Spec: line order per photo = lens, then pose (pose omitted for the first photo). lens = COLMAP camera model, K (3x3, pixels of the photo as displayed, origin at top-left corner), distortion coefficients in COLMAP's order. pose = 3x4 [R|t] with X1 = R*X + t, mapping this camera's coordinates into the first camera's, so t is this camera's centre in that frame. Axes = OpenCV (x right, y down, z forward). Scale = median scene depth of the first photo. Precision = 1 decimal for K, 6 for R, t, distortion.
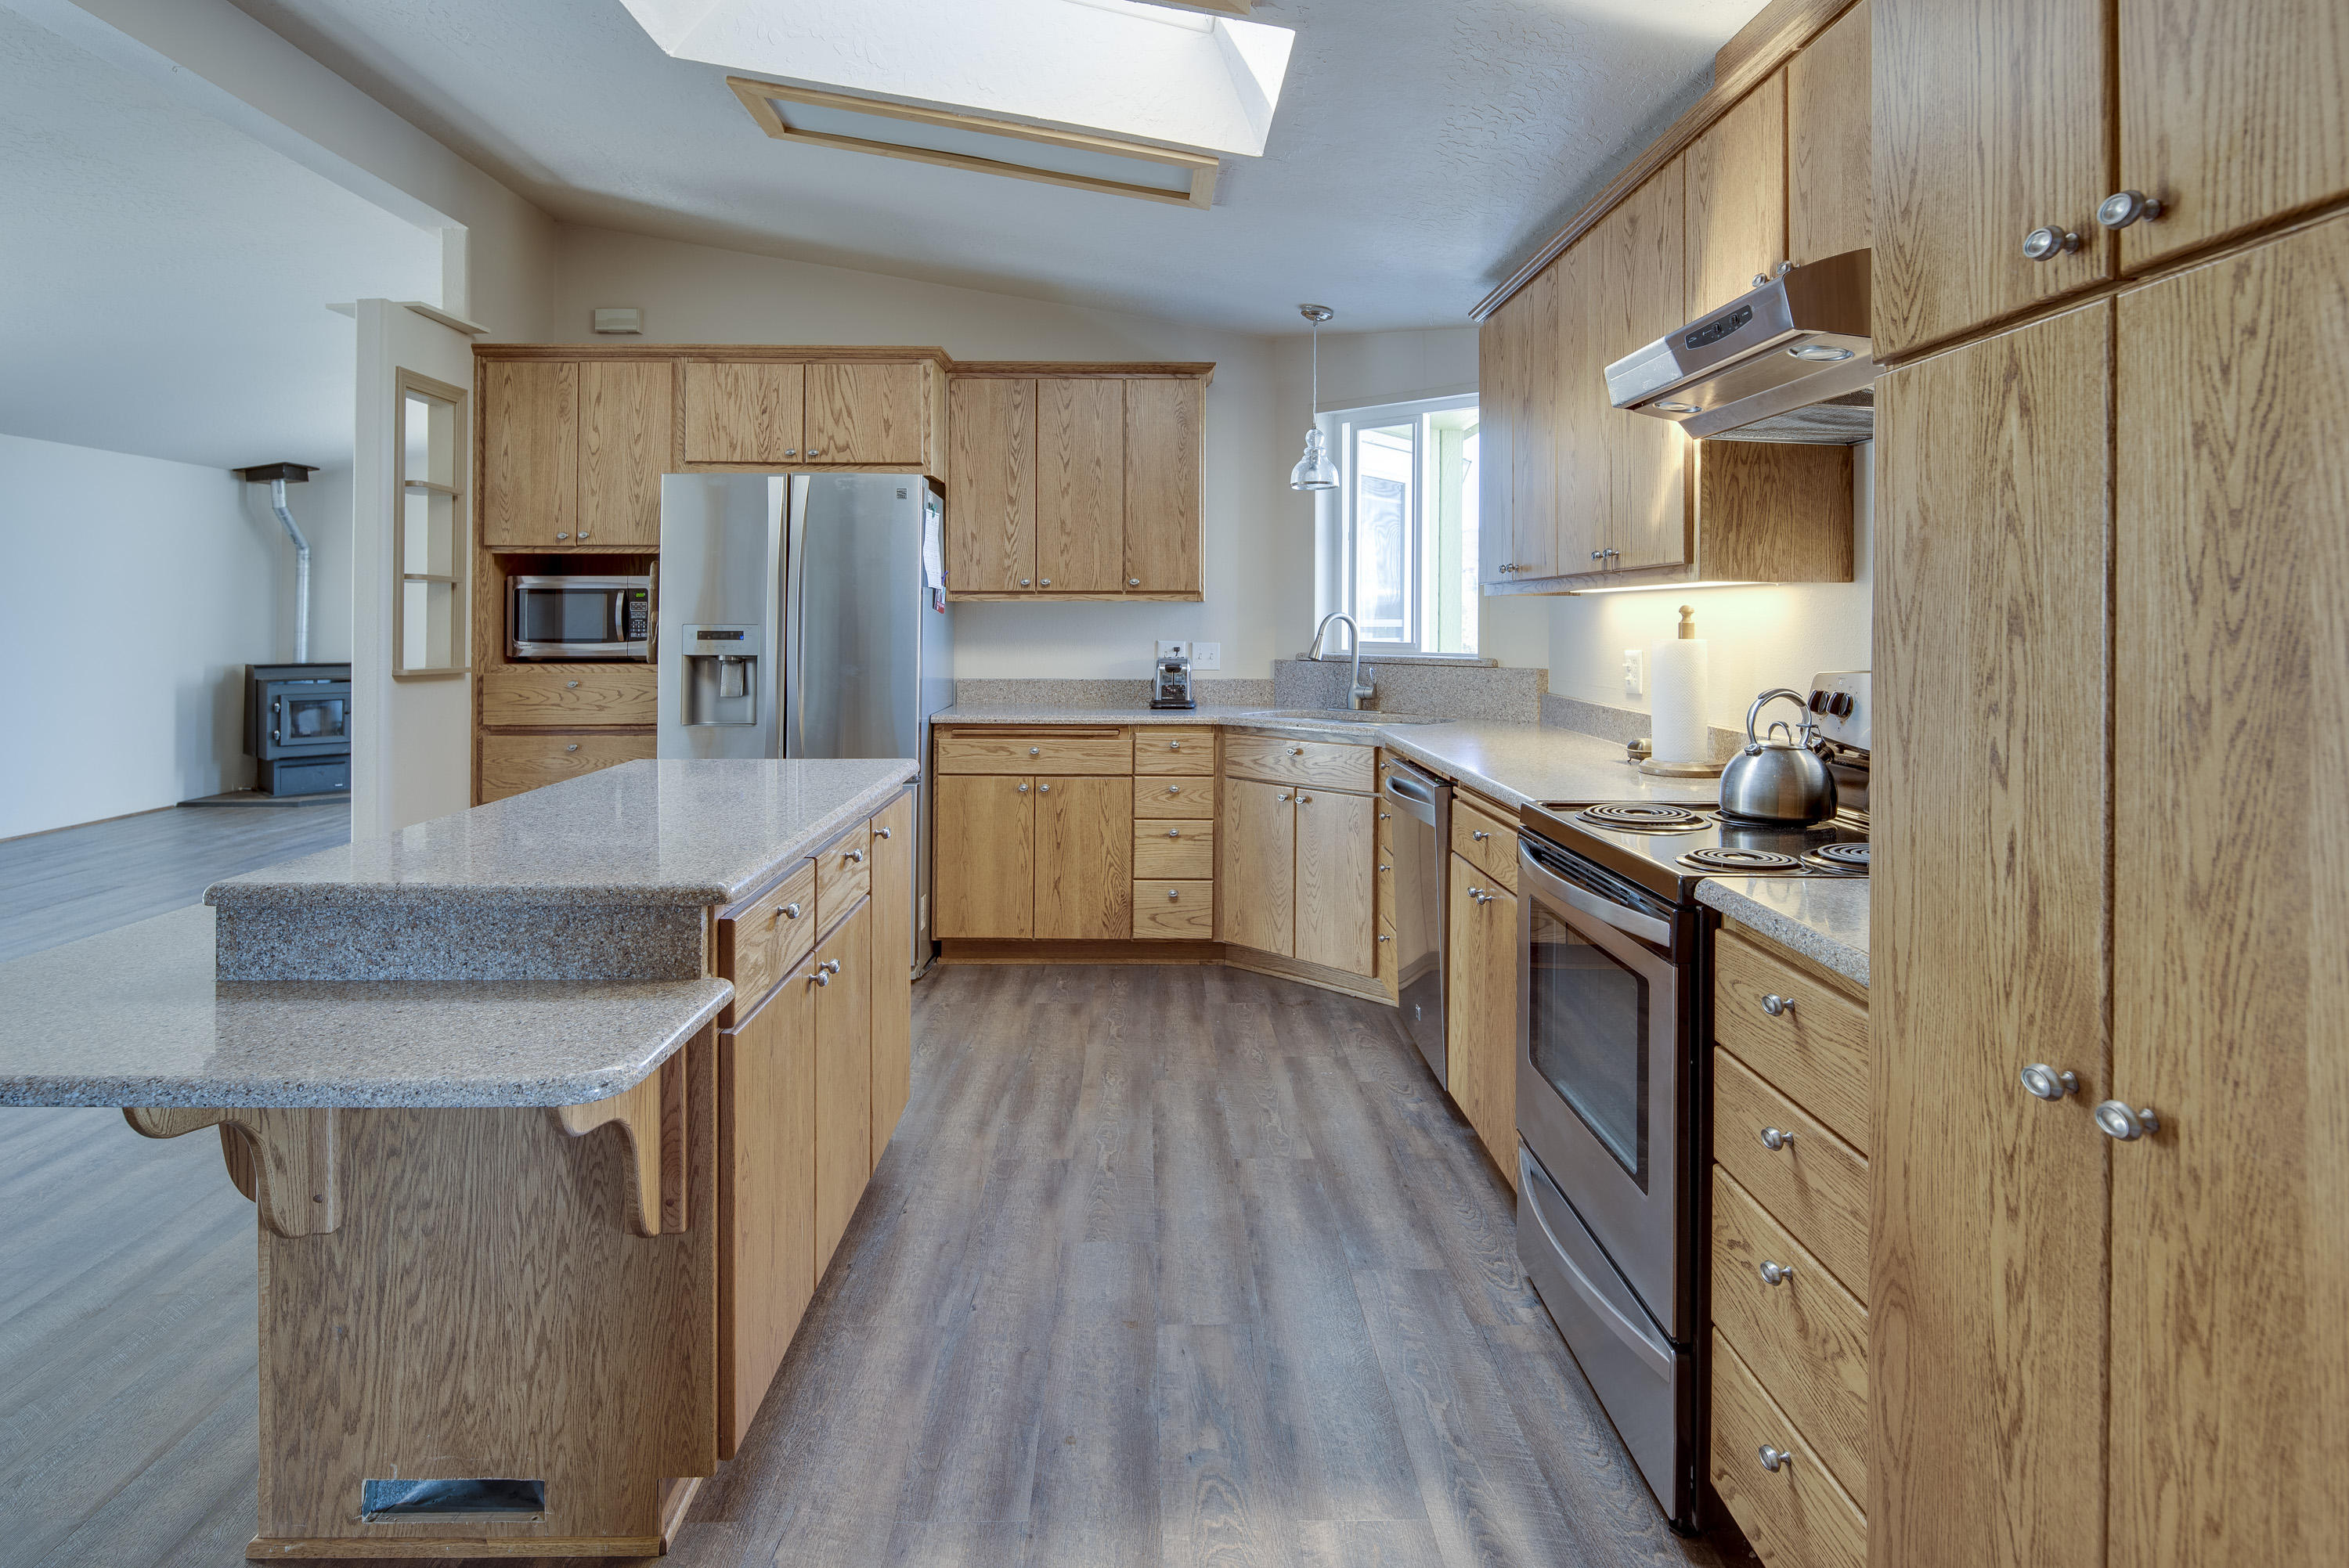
lens RADIAL K [[1275.1, 0, 1166.1], [0, 1275.1, 607.3], [0, 0, 1]] dist [-0.000762, -0.005990]
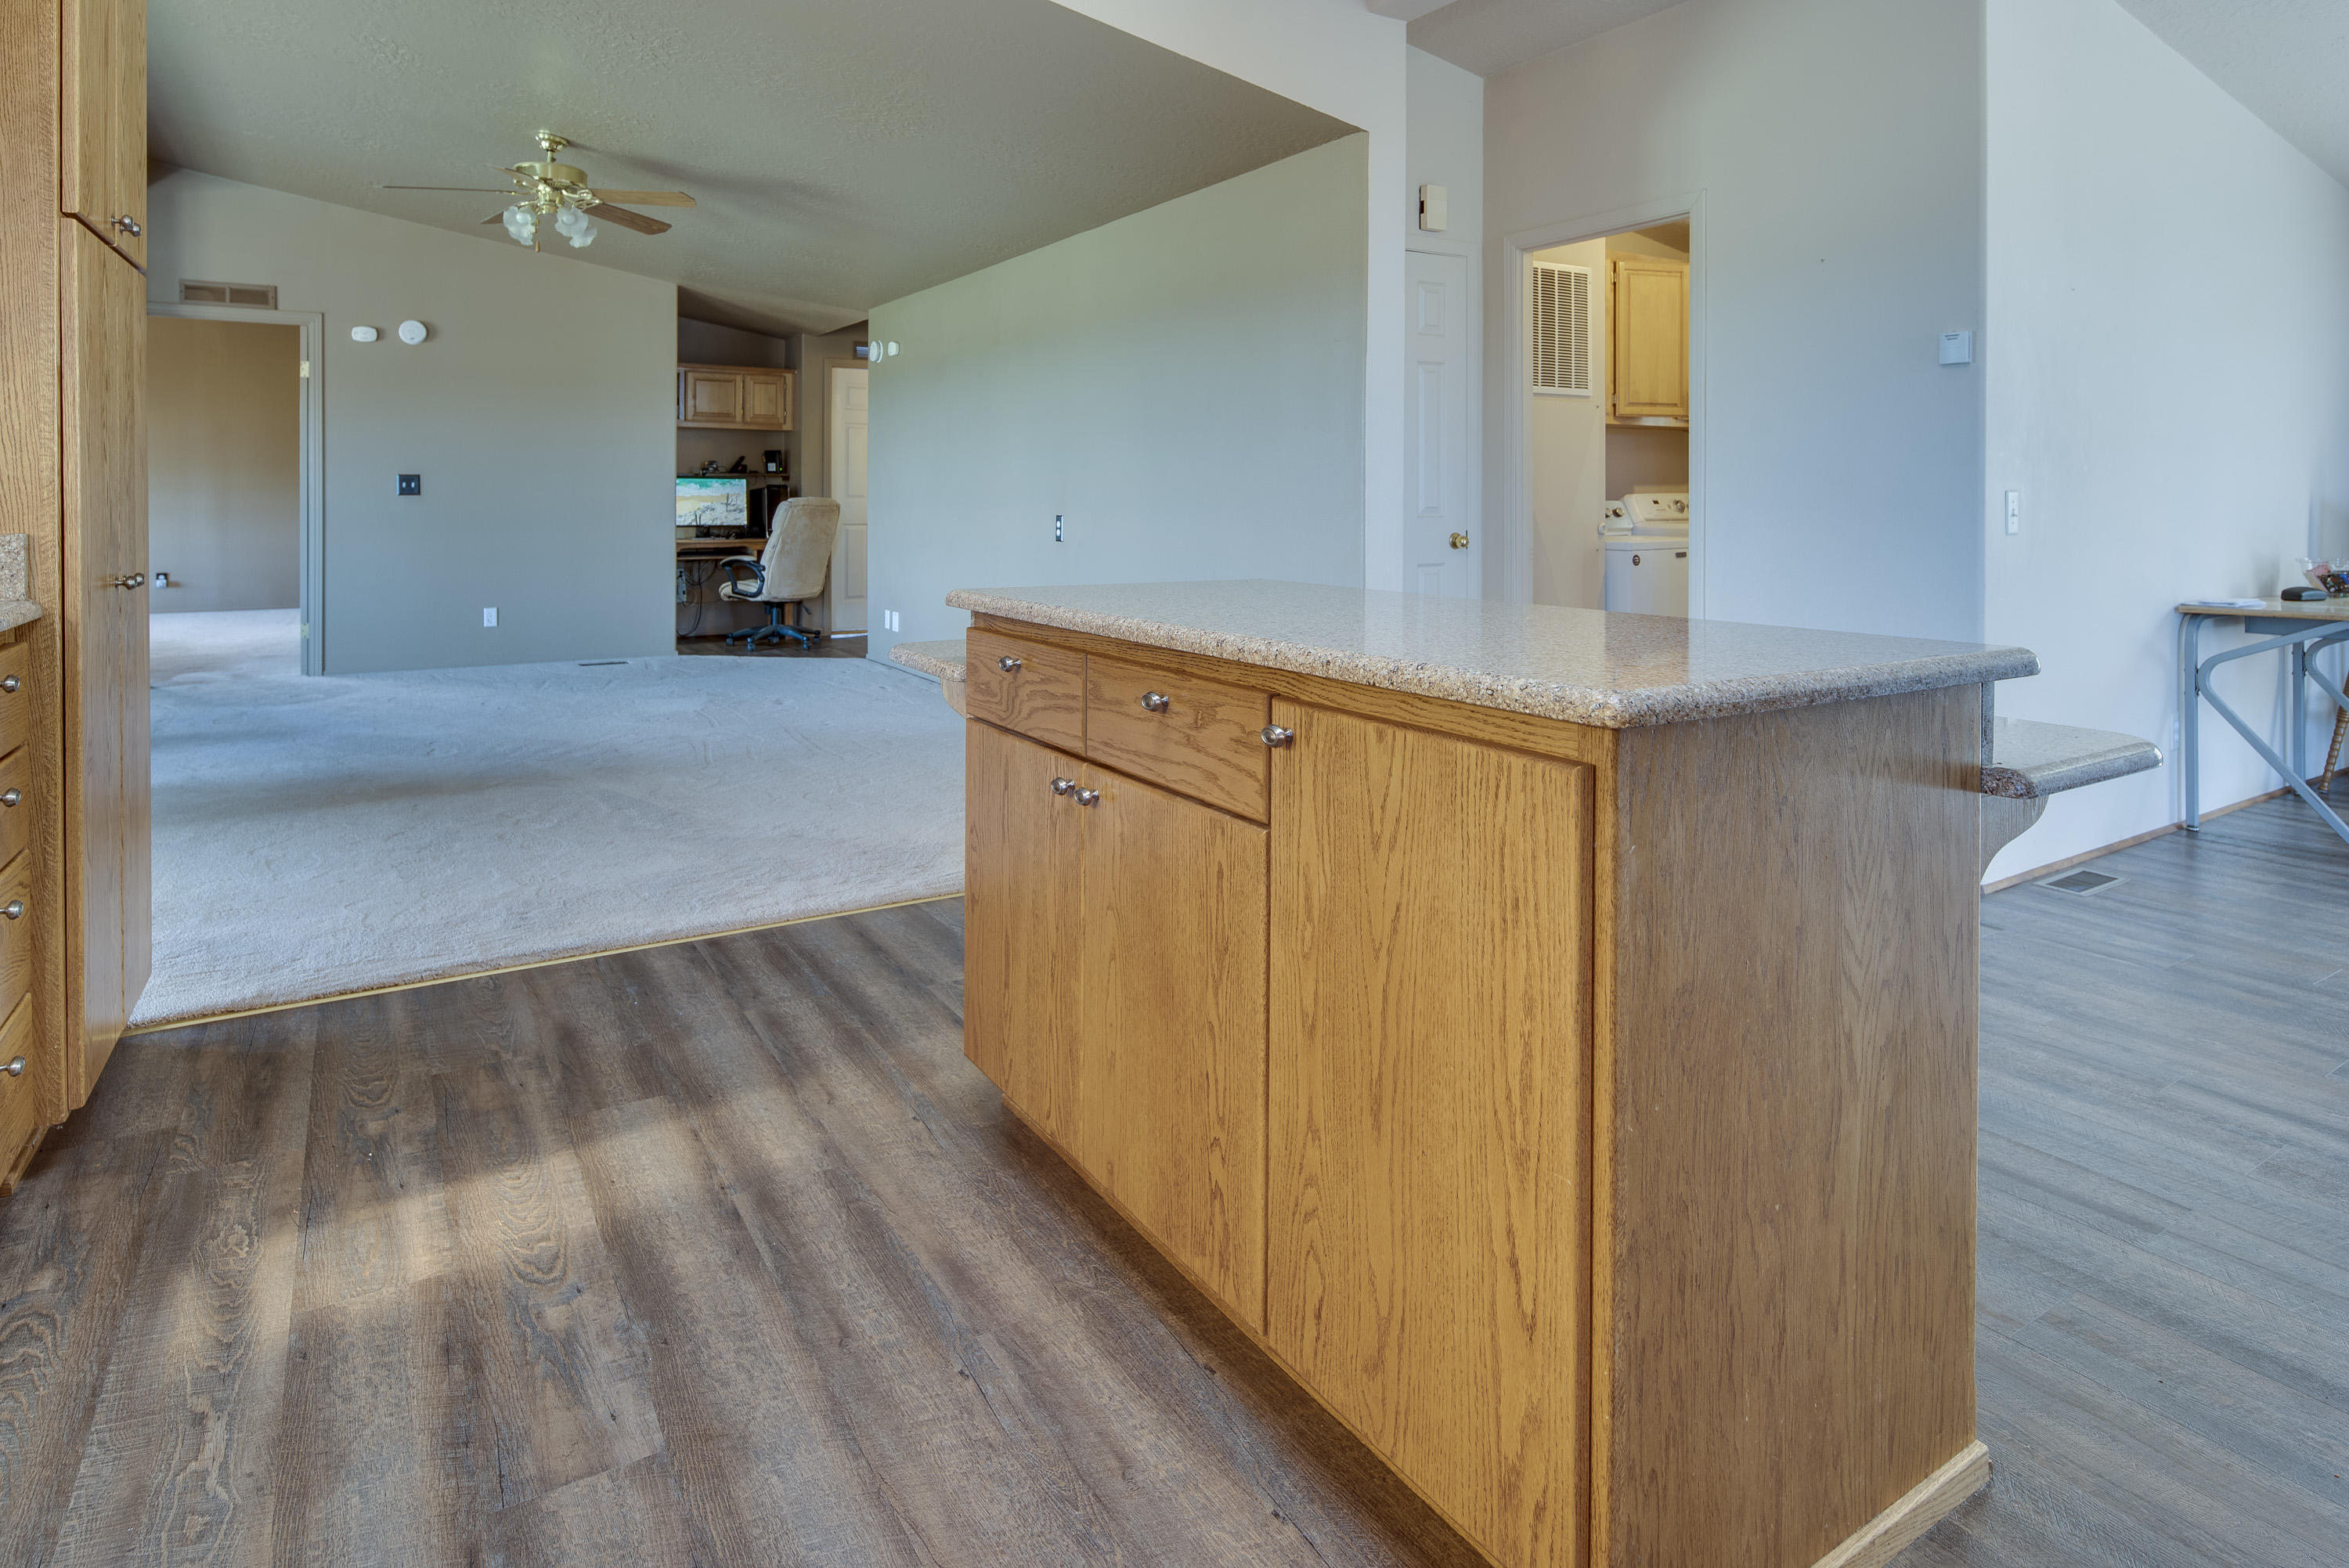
lens RADIAL K [[1275.1, 0, 1165.1], [0, 1275.1, 503.1], [0, 0, 1]] dist [-0.000762, -0.005990]
pose [[-0.859273, -0.004513, -0.511497, 0.057108], [-0.003328, 0.999989, -0.003233, 0.051645], [0.511506, -0.001076, -0.859279, 0.905254]]
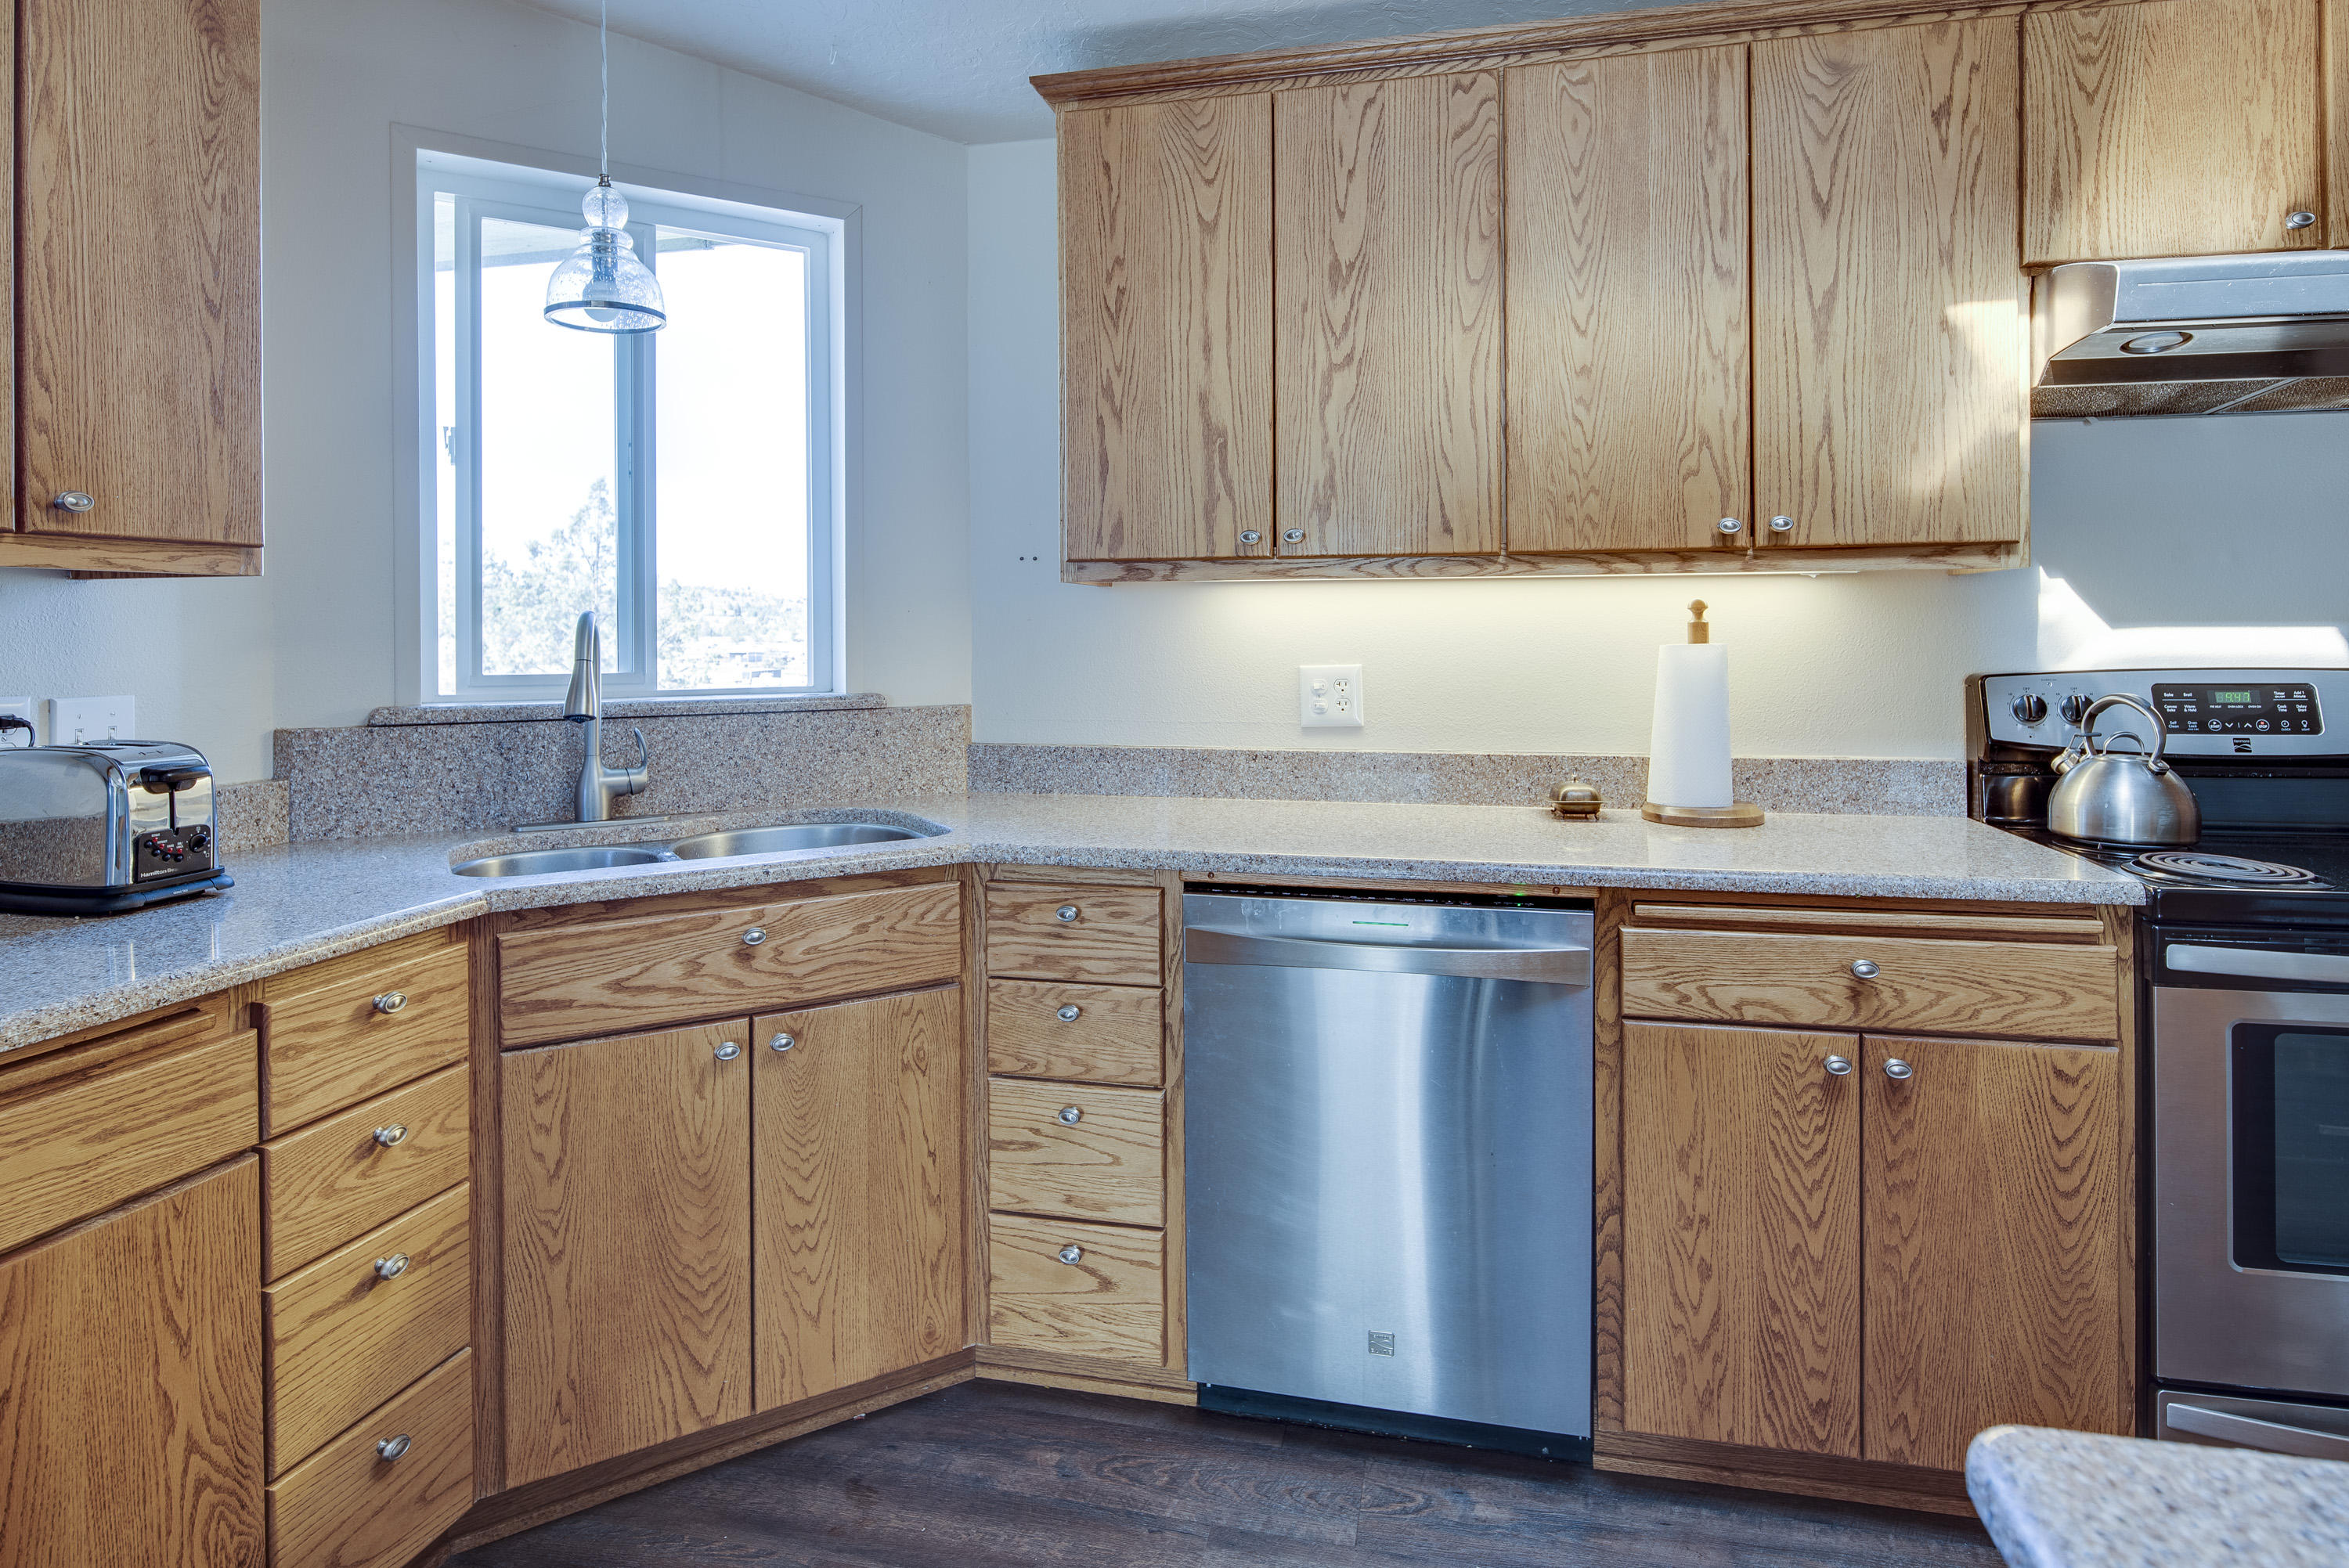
lens RADIAL K [[1275.1, 0, 1162.8], [0, 1275.1, 632.8], [0, 0, 1]] dist [-0.000762, -0.005990]
pose [[0.247679, -0.007664, 0.968812, -0.287363], [-0.001332, 0.999965, 0.008251, 0.008851], [-0.968841, -0.003334, 0.247661, 0.787194]]
